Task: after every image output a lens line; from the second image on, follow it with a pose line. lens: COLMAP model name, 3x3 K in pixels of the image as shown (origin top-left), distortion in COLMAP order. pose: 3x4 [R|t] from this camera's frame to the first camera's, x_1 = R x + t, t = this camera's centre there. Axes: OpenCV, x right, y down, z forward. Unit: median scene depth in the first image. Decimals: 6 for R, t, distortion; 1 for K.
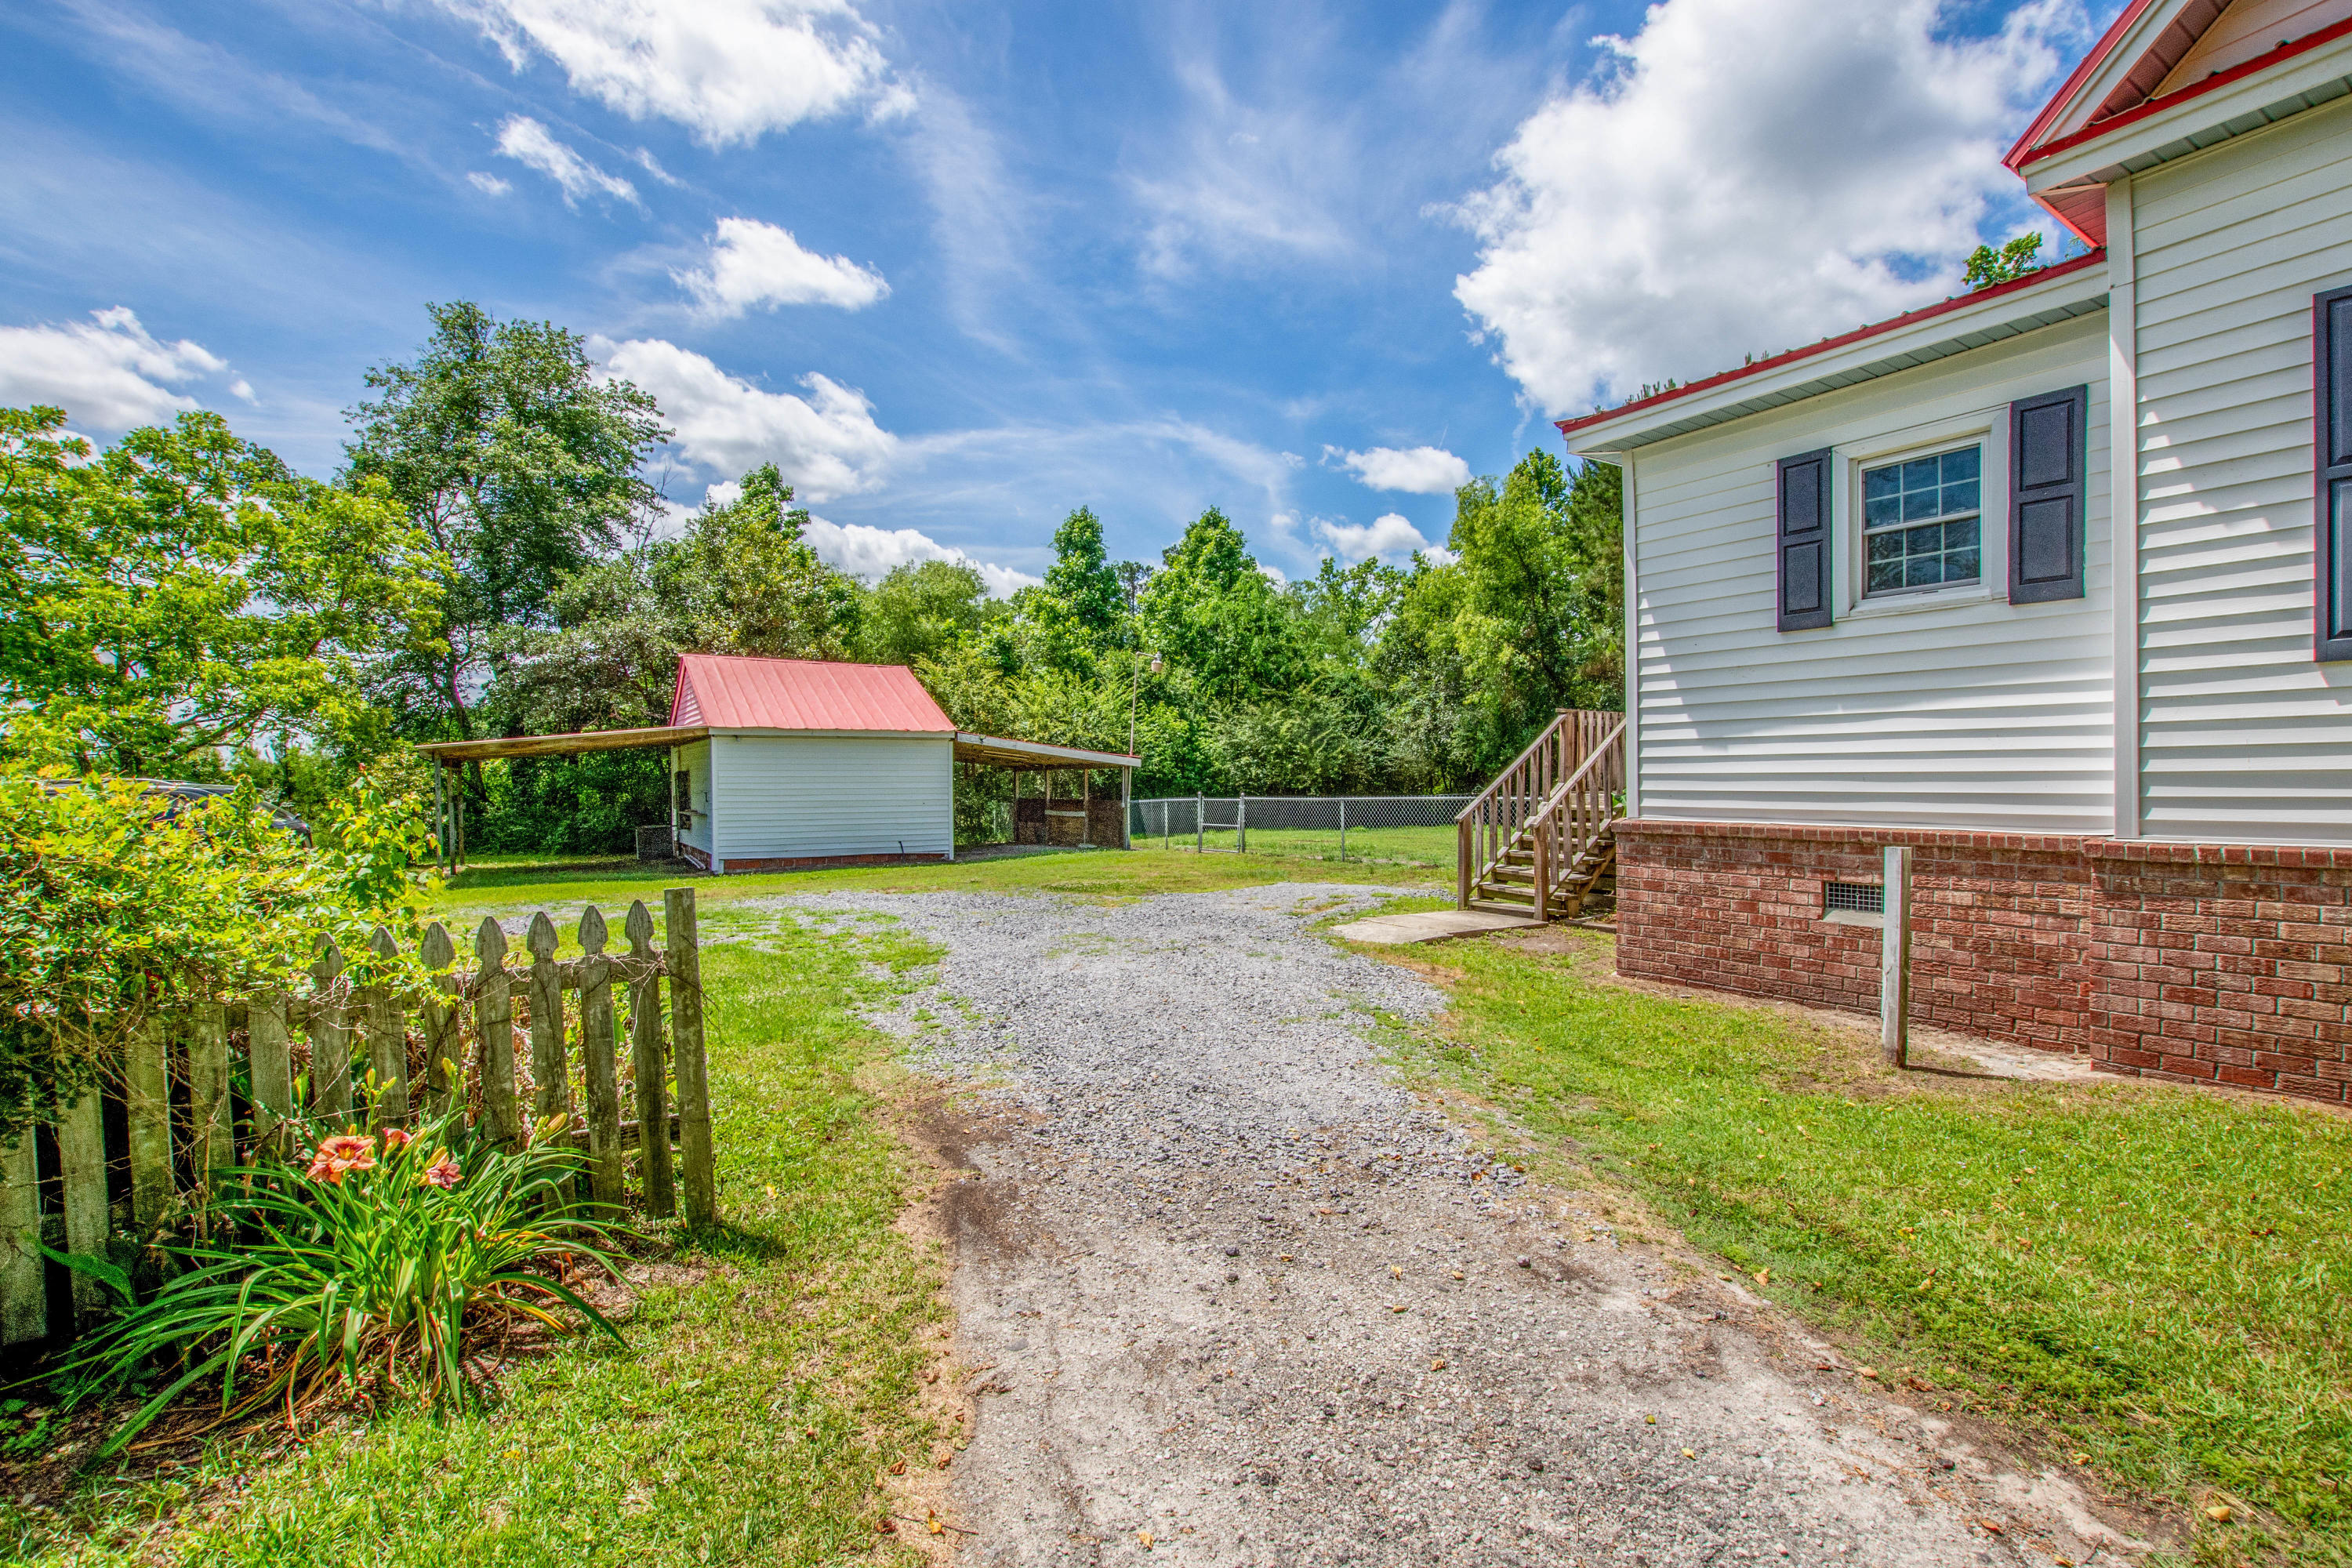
lens RADIAL K [[1028.5, 0, 1167.5], [0, 1028.5, 804.9], [0, 0, 1]] dist [-0.030983, 0.006151]
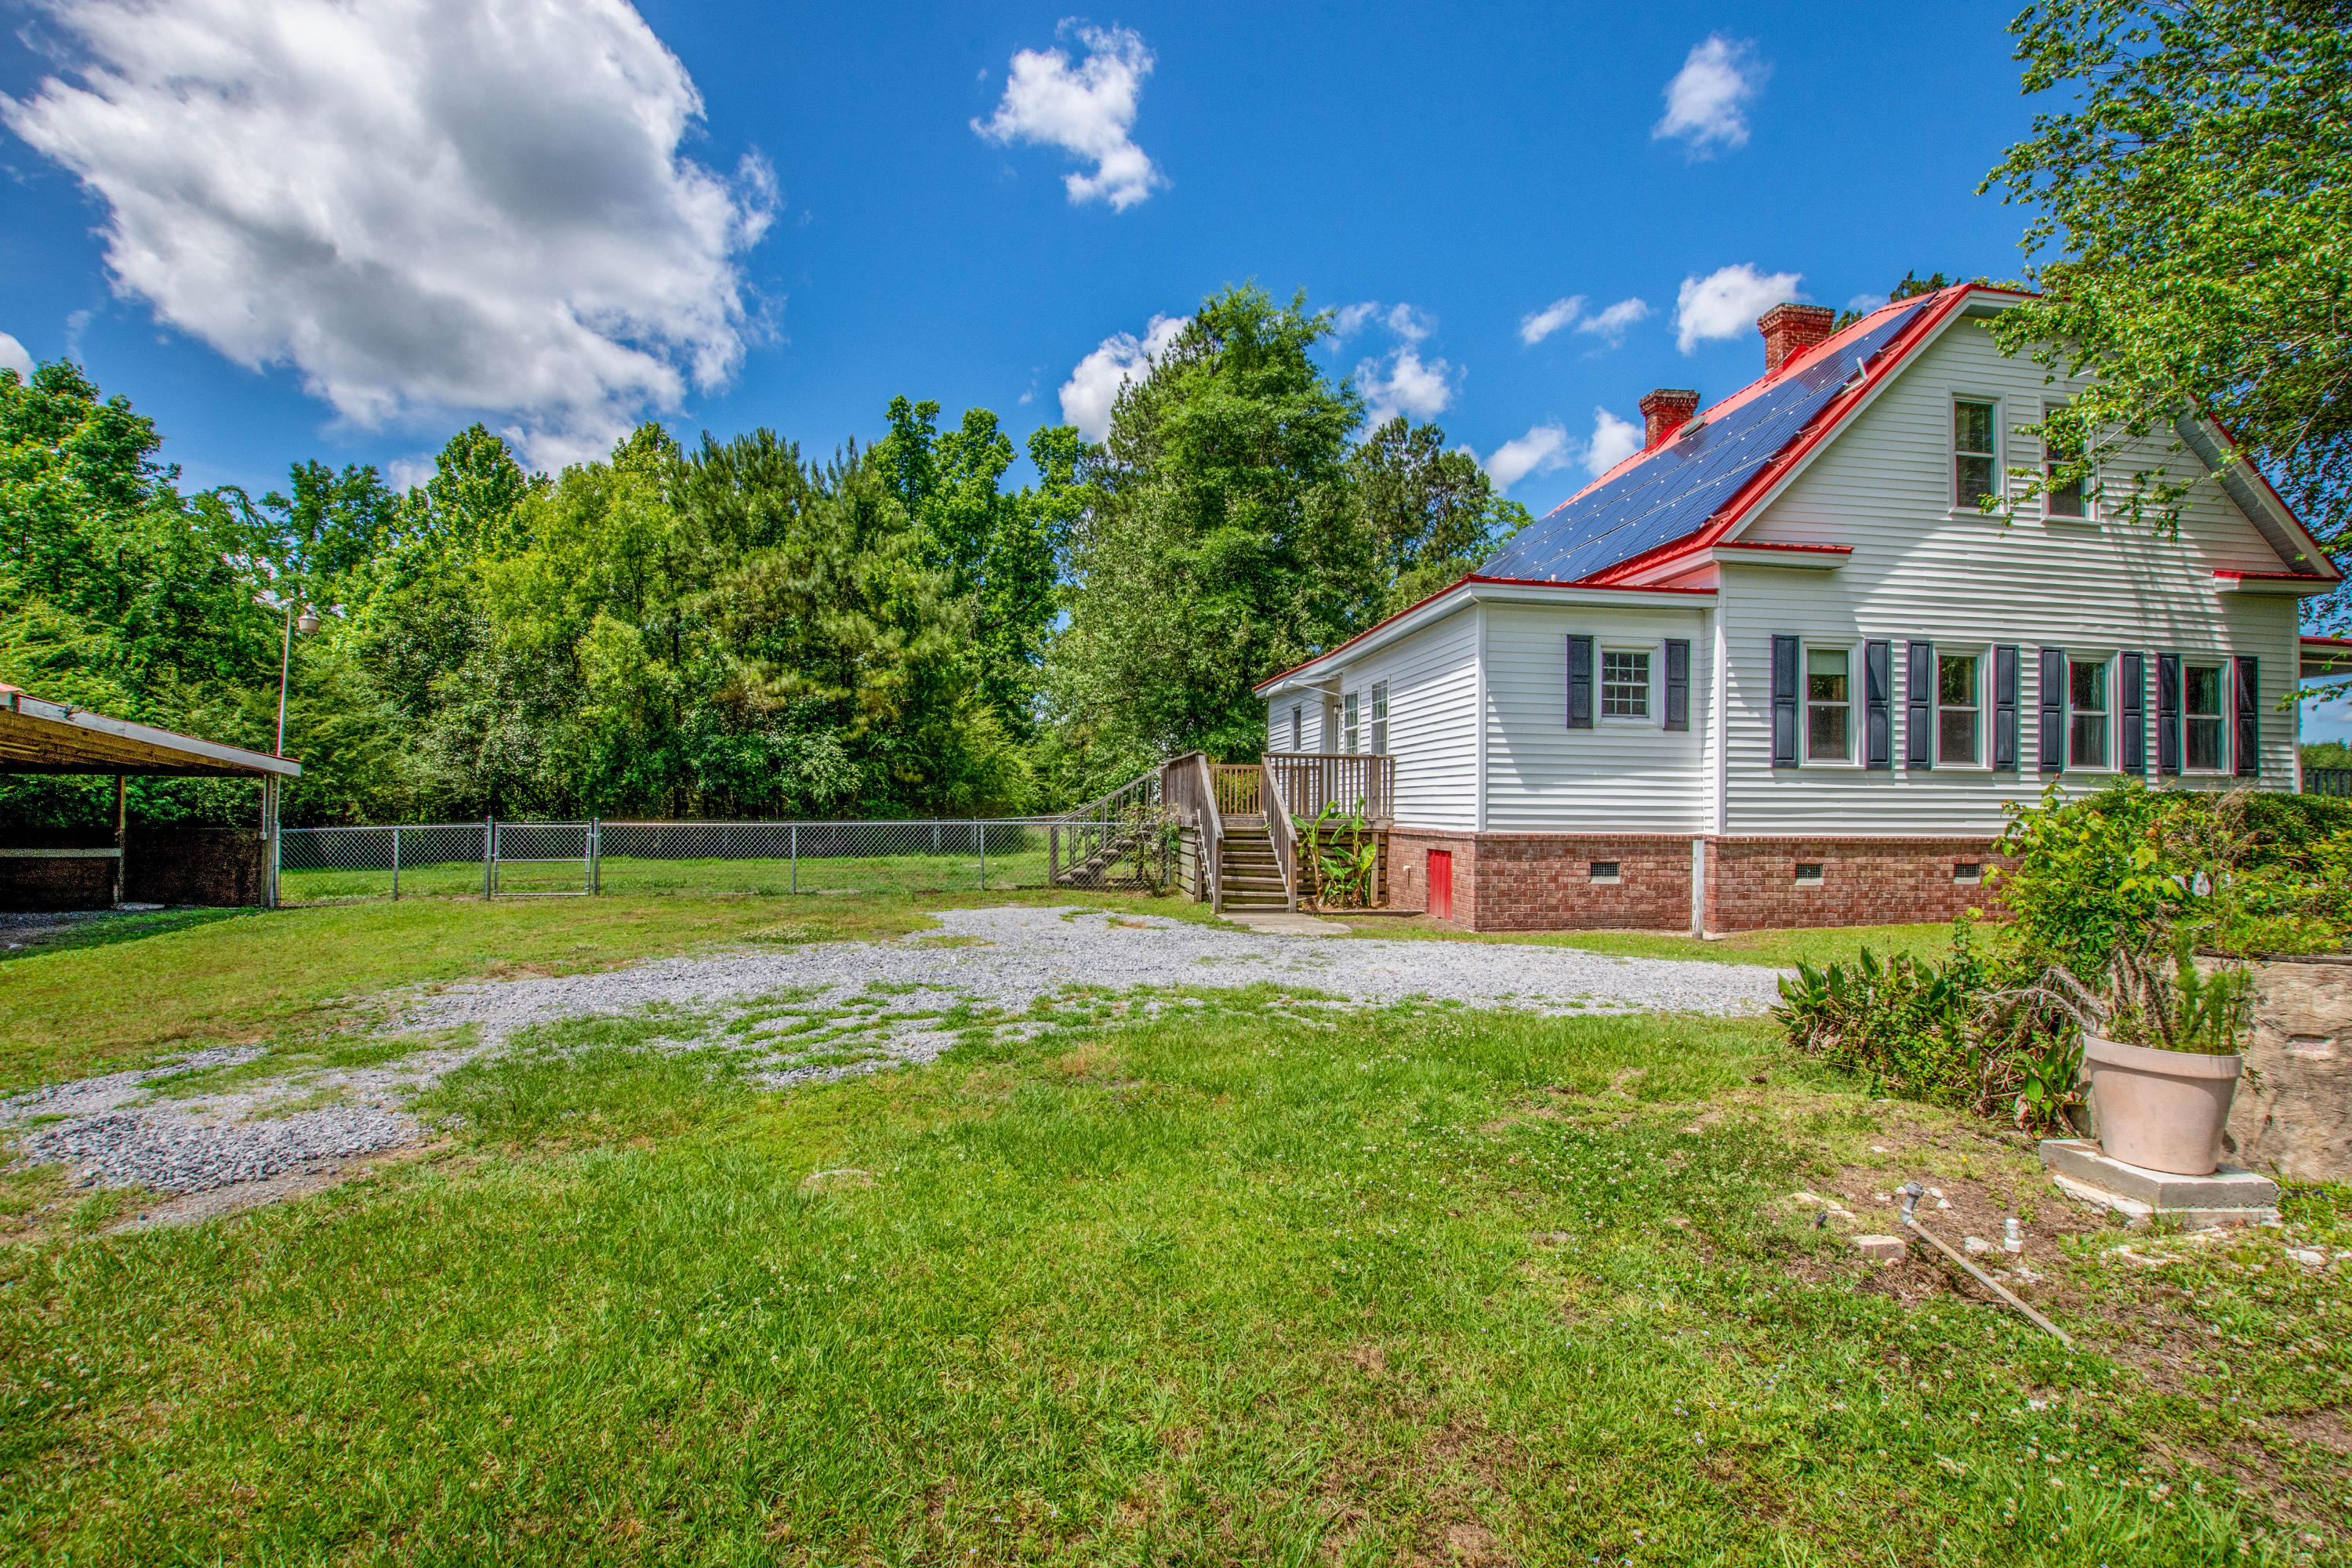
lens RADIAL K [[1028.5, 0, 1167.5], [0, 1028.5, 804.9], [0, 0, 1]] dist [-0.030983, 0.006151]
pose [[0.416428, 0.014020, 0.909061, -1.377186], [0.010240, 0.999745, -0.020110, -0.001730], [-0.909111, 0.017683, 0.416178, 0.892447]]
